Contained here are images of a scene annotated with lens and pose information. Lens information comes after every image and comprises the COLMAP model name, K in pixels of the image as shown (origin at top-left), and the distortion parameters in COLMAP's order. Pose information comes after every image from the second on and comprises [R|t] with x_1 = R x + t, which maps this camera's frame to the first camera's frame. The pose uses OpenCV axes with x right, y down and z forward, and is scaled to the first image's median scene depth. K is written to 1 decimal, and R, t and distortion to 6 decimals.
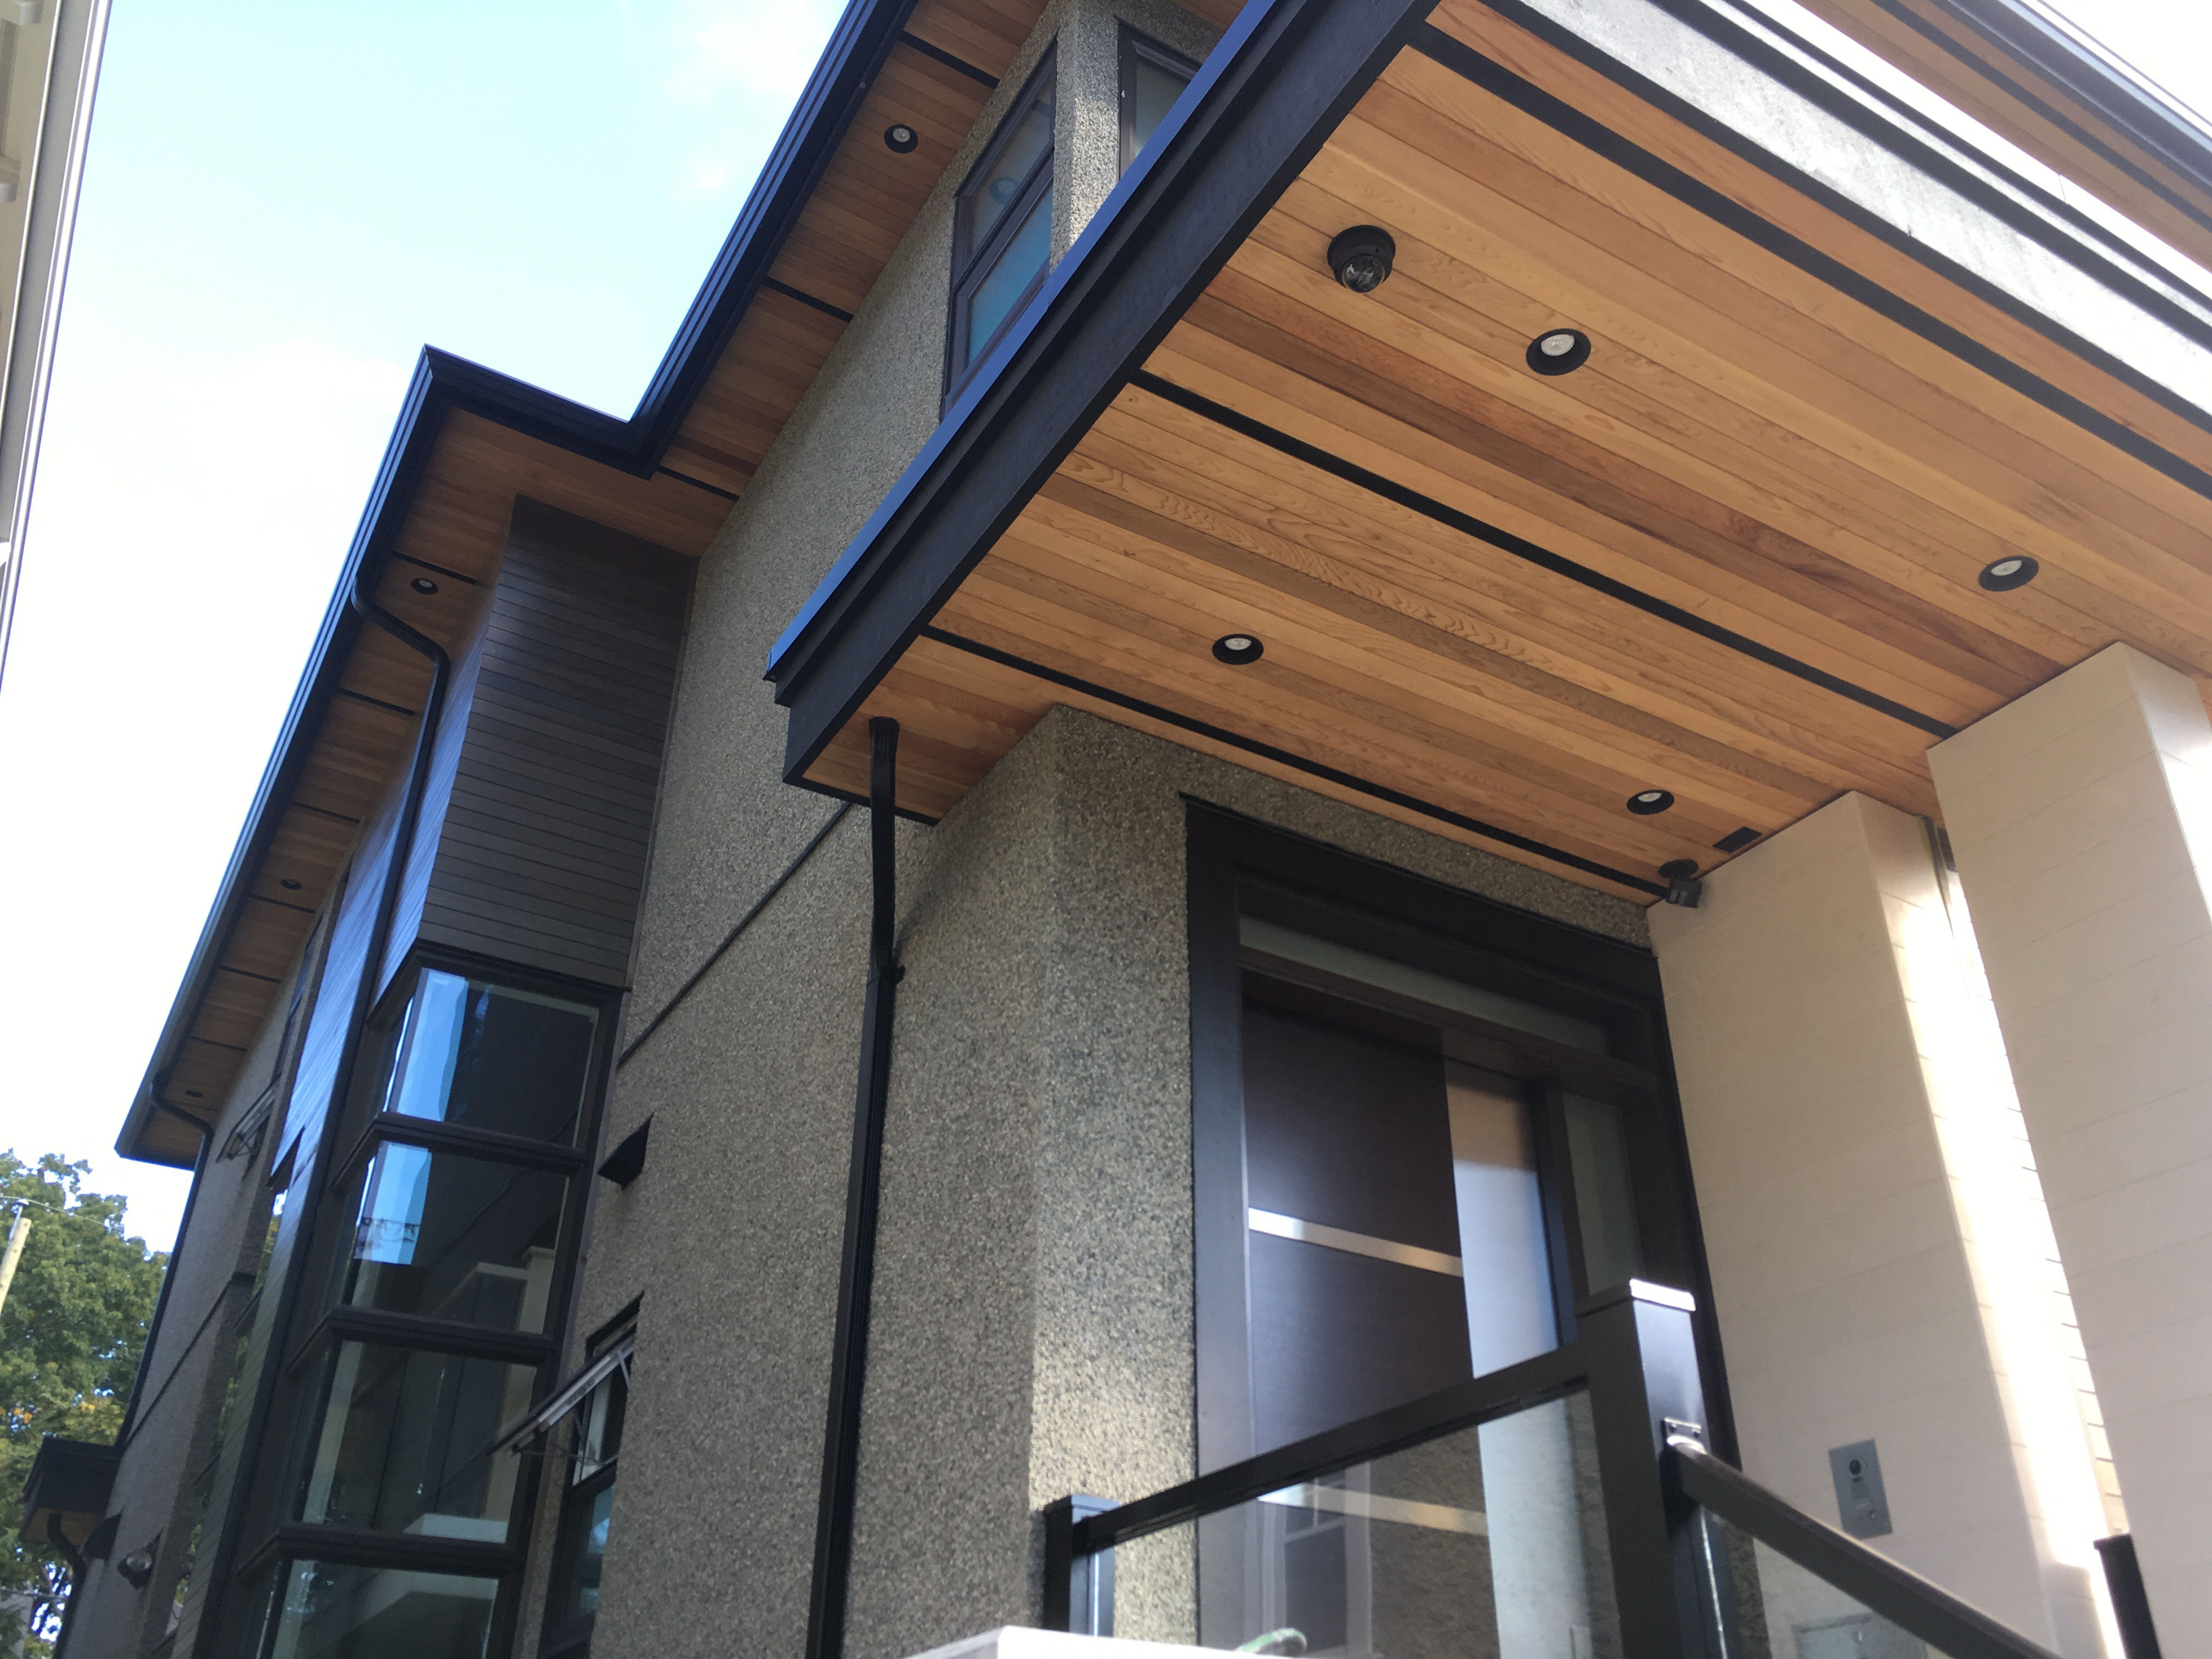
lens RADIAL K [[1862.9, 0, 1106.0], [0, 1862.9, 829.5], [0, 0, 1]] dist [0.006791, 0.005372]
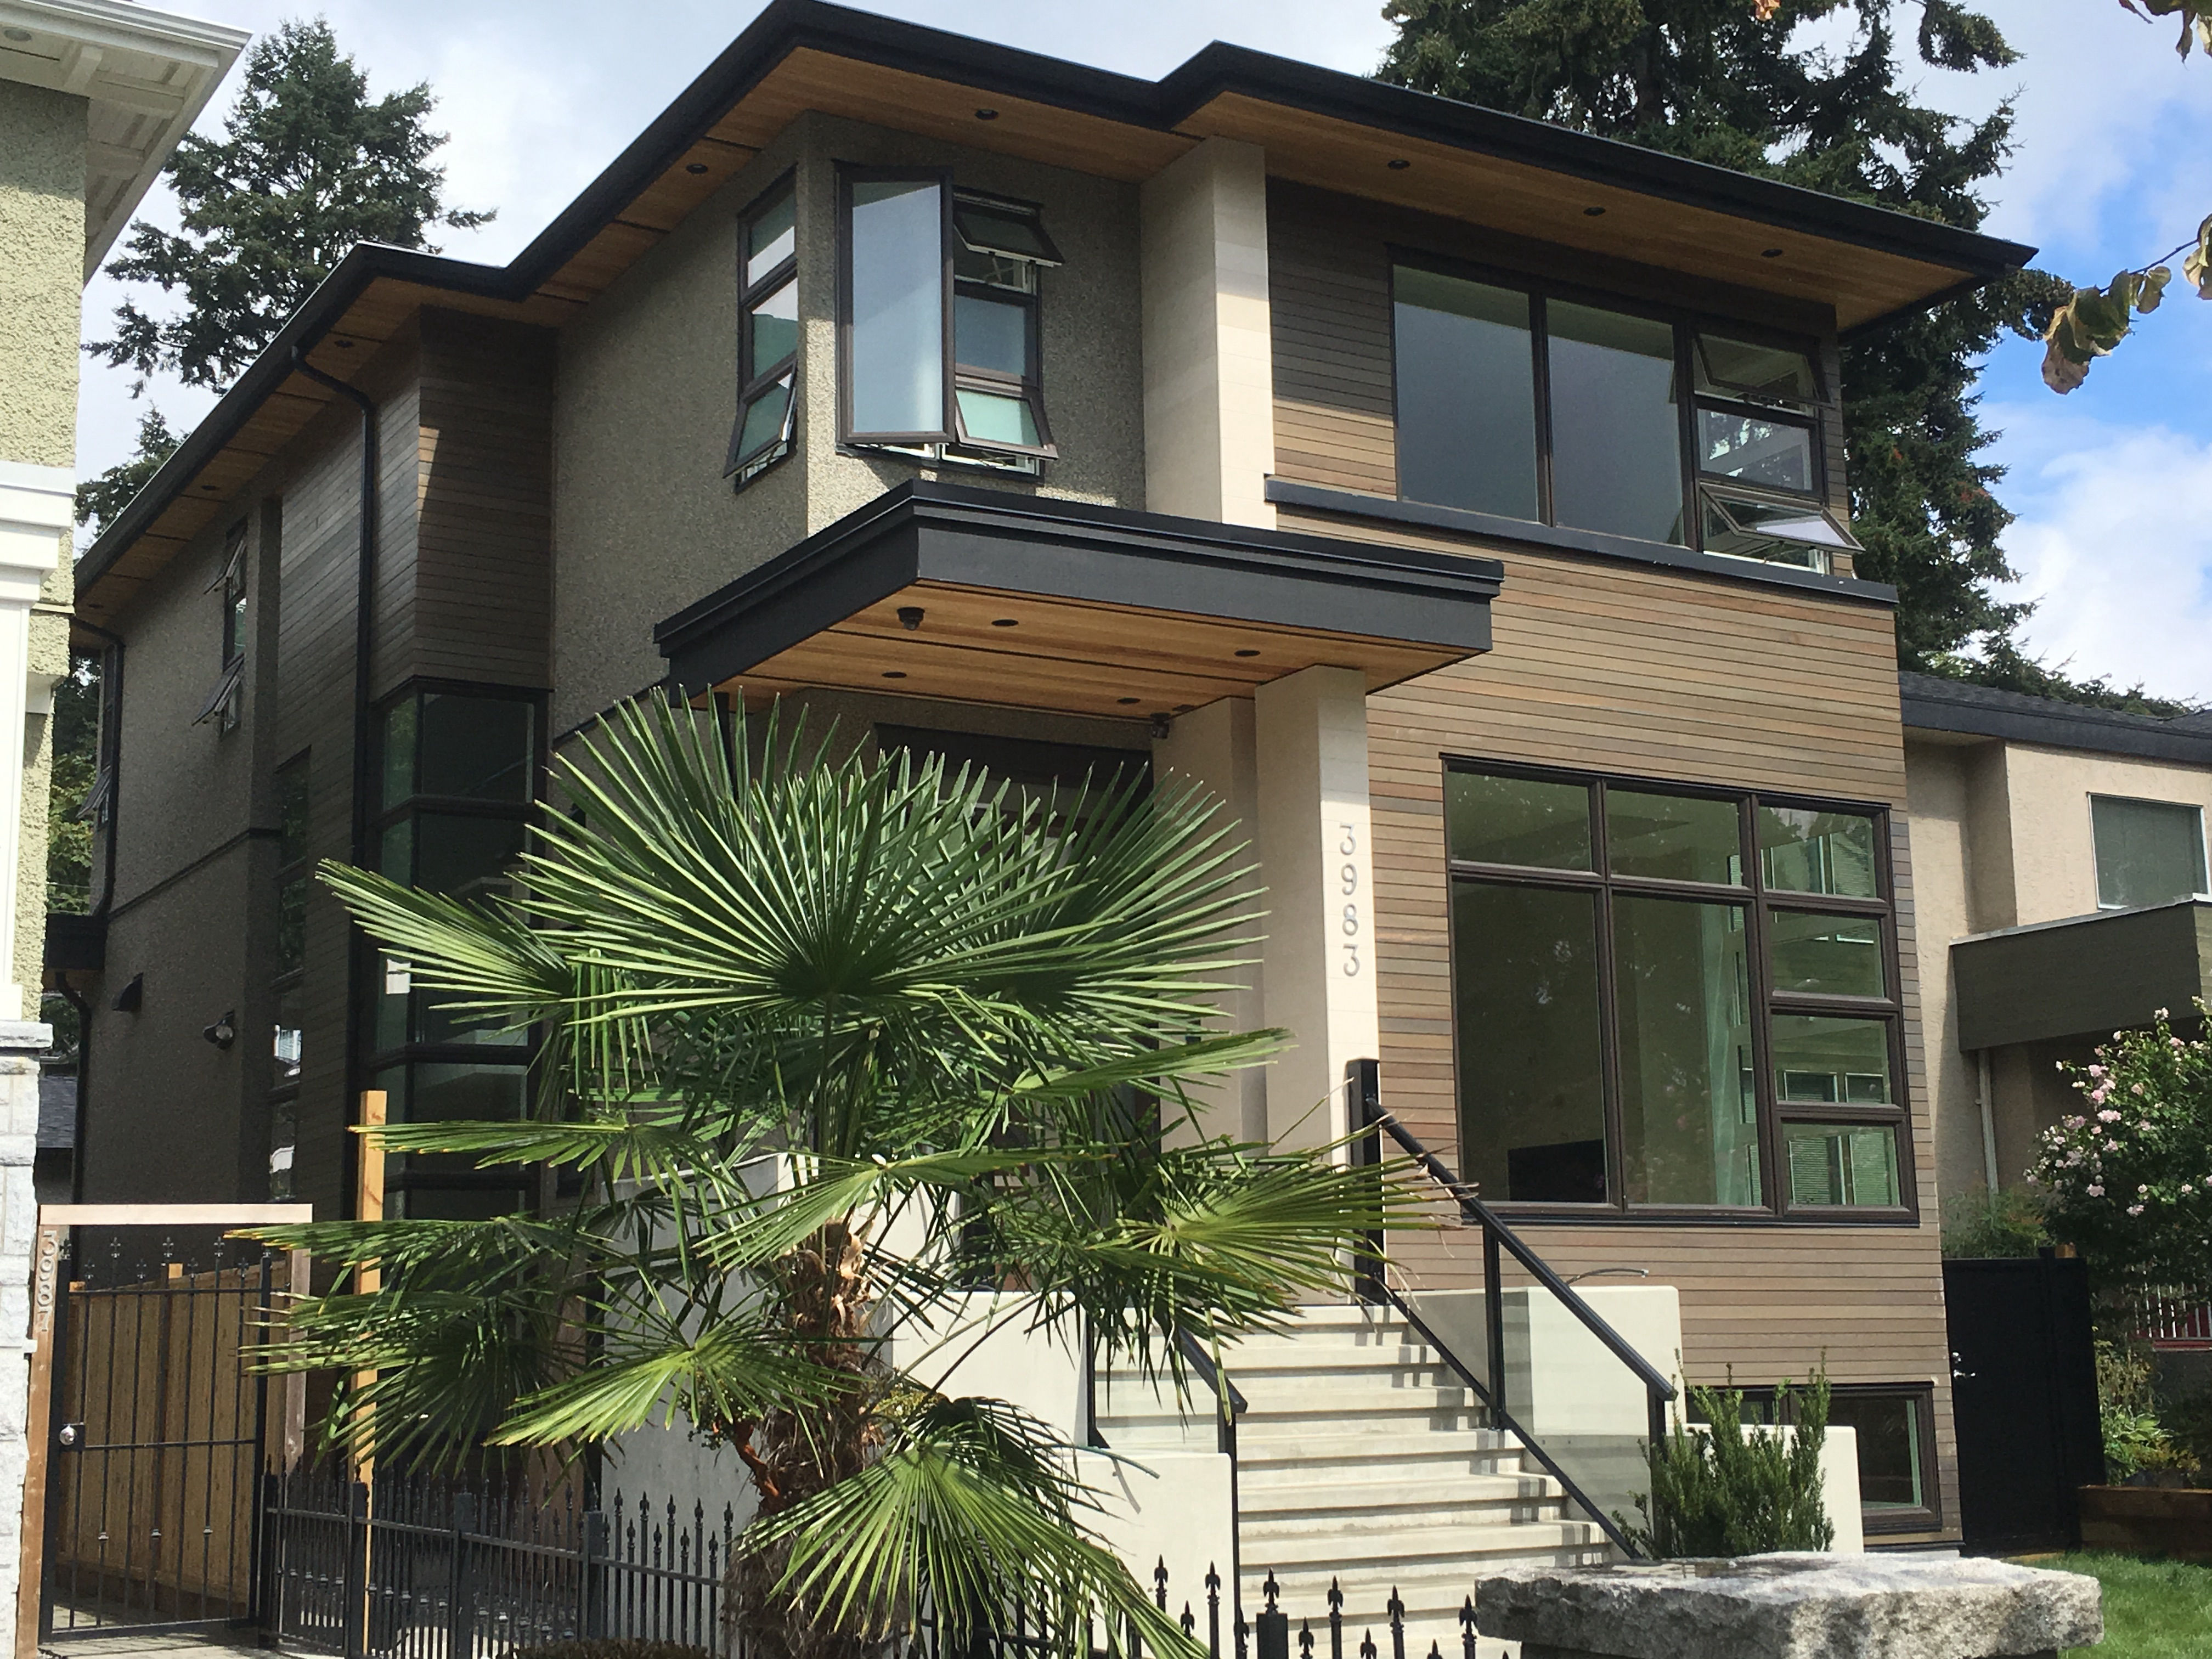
lens RADIAL K [[2861.1, 0, 1106.0], [0, 2861.1, 829.5], [0, 0, 1]] dist [0.101218, -0.792495]
pose [[0.999492, -0.030446, 0.009386, 0.181101], [0.024877, 0.929849, 0.367100, -0.735697], [-0.019904, -0.366680, 0.930134, -1.342396]]
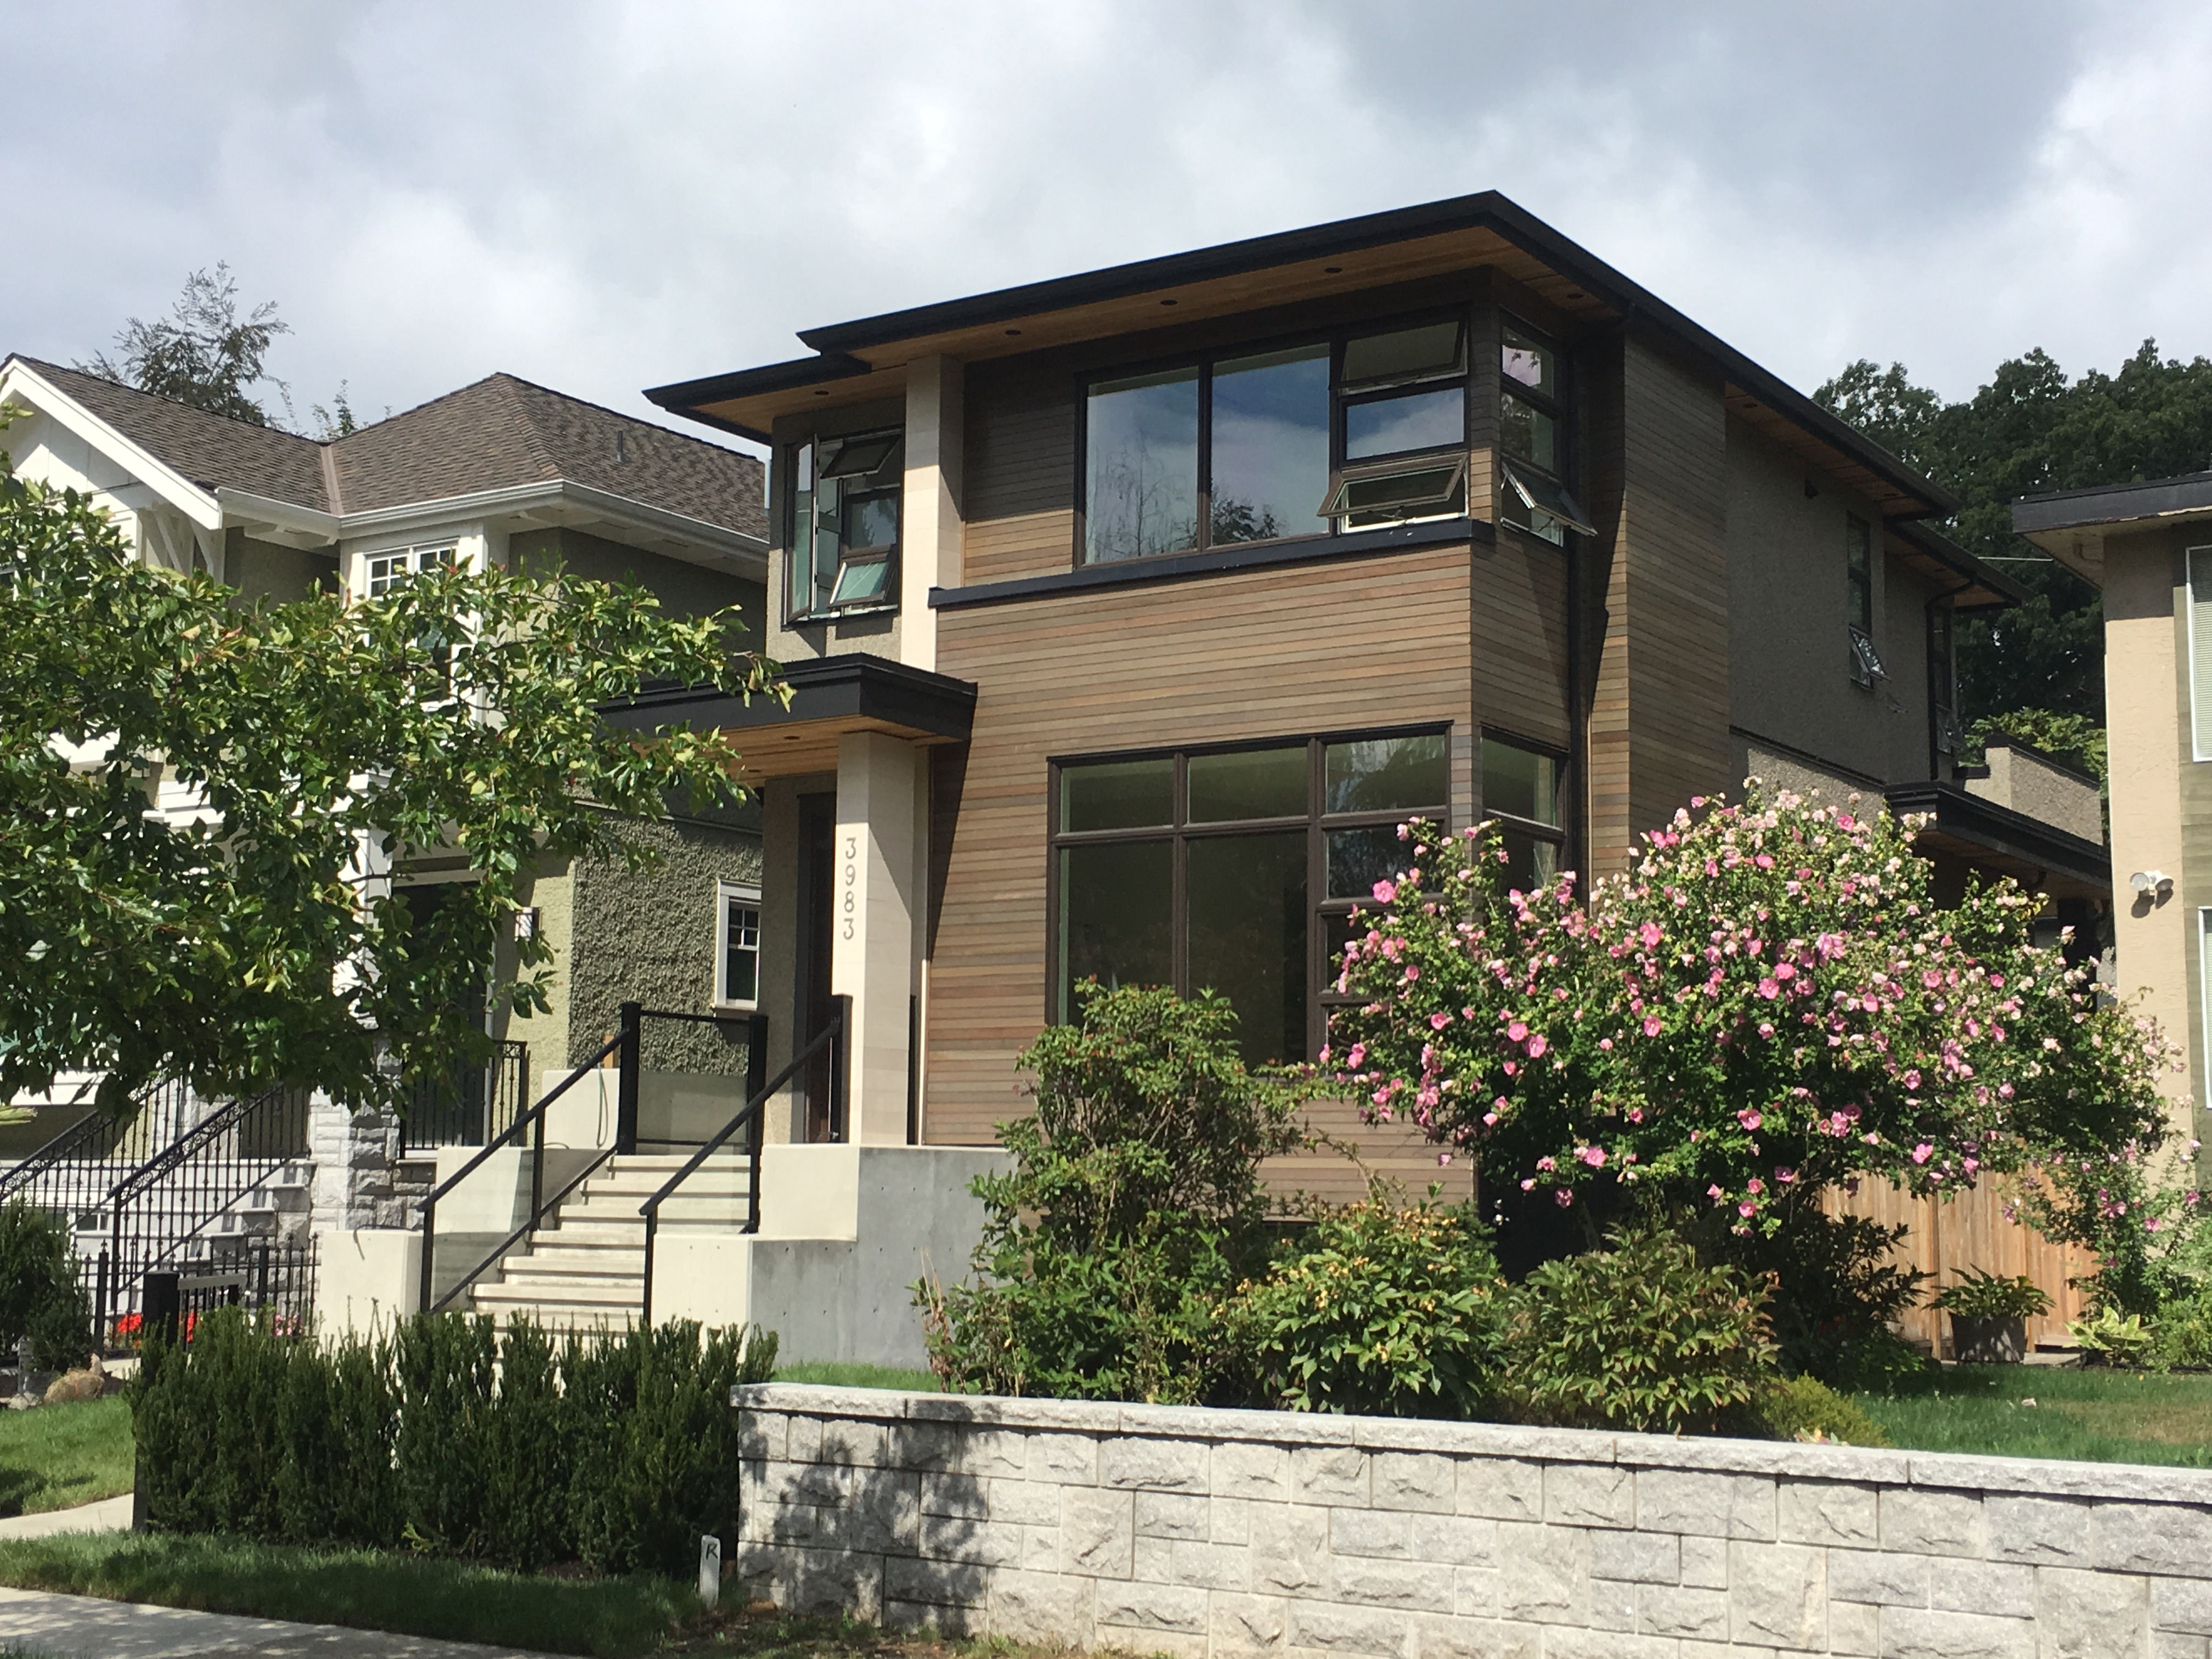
lens RADIAL K [[2861.1, 0, 1106.0], [0, 2861.1, 829.5], [0, 0, 1]] dist [0.101218, -0.792495]
pose [[0.432388, -0.121707, -0.893436, 3.374093], [0.473870, 0.873657, 0.110322, -0.183305], [0.767130, -0.471074, 0.435432, -0.544990]]
